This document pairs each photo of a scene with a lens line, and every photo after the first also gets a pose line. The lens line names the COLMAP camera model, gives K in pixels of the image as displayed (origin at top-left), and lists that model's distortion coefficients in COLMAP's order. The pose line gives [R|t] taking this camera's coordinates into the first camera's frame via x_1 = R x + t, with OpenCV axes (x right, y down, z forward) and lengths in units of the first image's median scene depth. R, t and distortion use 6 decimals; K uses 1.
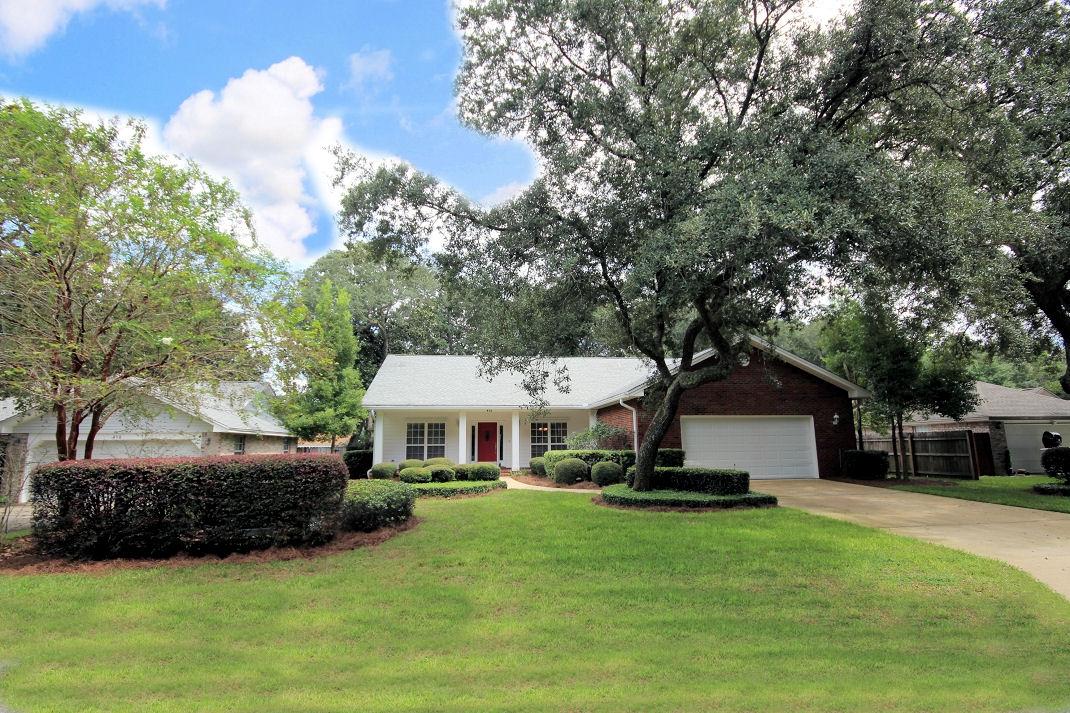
lens RADIAL K [[500.7, 0, 539.1], [0, 500.7, 352.0], [0, 0, 1]] dist [0.000074, 0.000333]
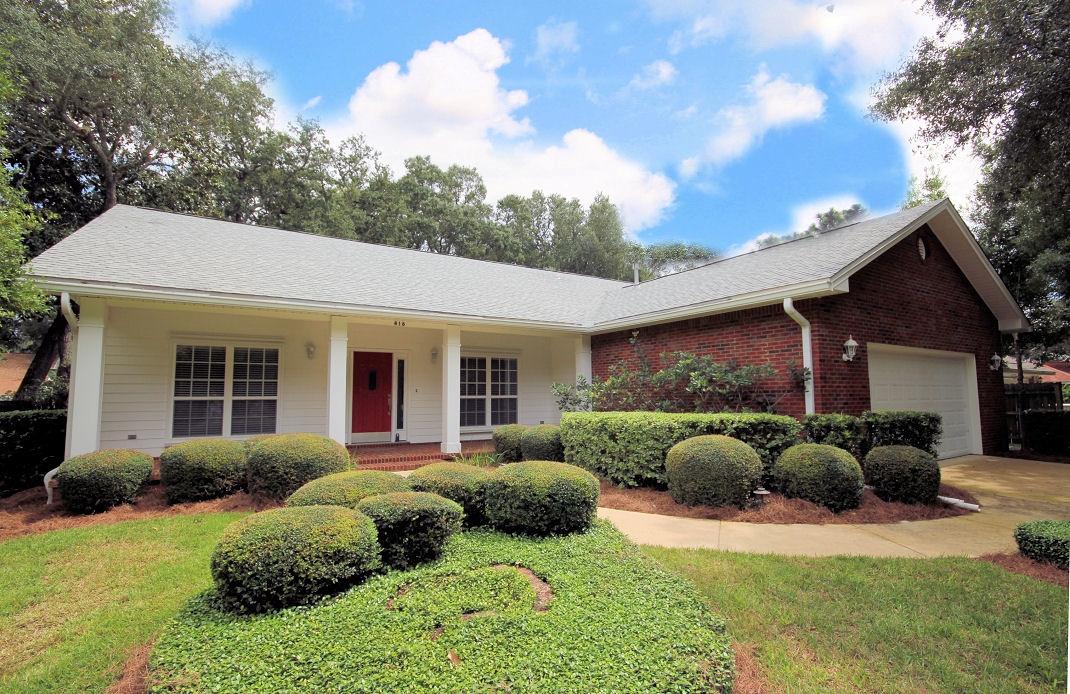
lens RADIAL K [[506.1, 0, 535.0], [0, 506.1, 347.0], [0, 0, 1]] dist [-0.005026, -0.000261]
pose [[0.916024, 0.044434, 0.398656, -0.189845], [-0.078424, 0.994505, 0.069355, 0.109320], [-0.393383, -0.094795, 0.914474, 0.601714]]
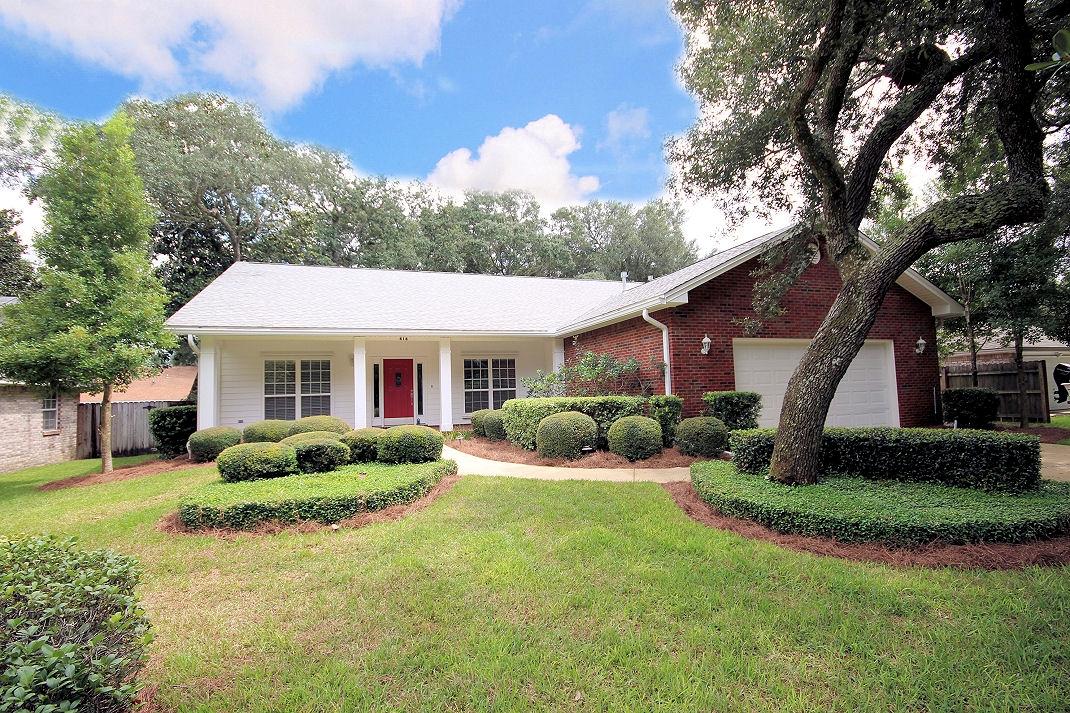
lens RADIAL K [[490.3, 0, 534.6], [0, 490.3, 359.9], [0, 0, 1]] dist [-0.001170, -0.004805]
pose [[0.979597, -0.007393, 0.200838, -0.069684], [-0.016086, 0.993233, 0.115023, 0.078672], [-0.200329, -0.115906, 0.972848, 0.409741]]
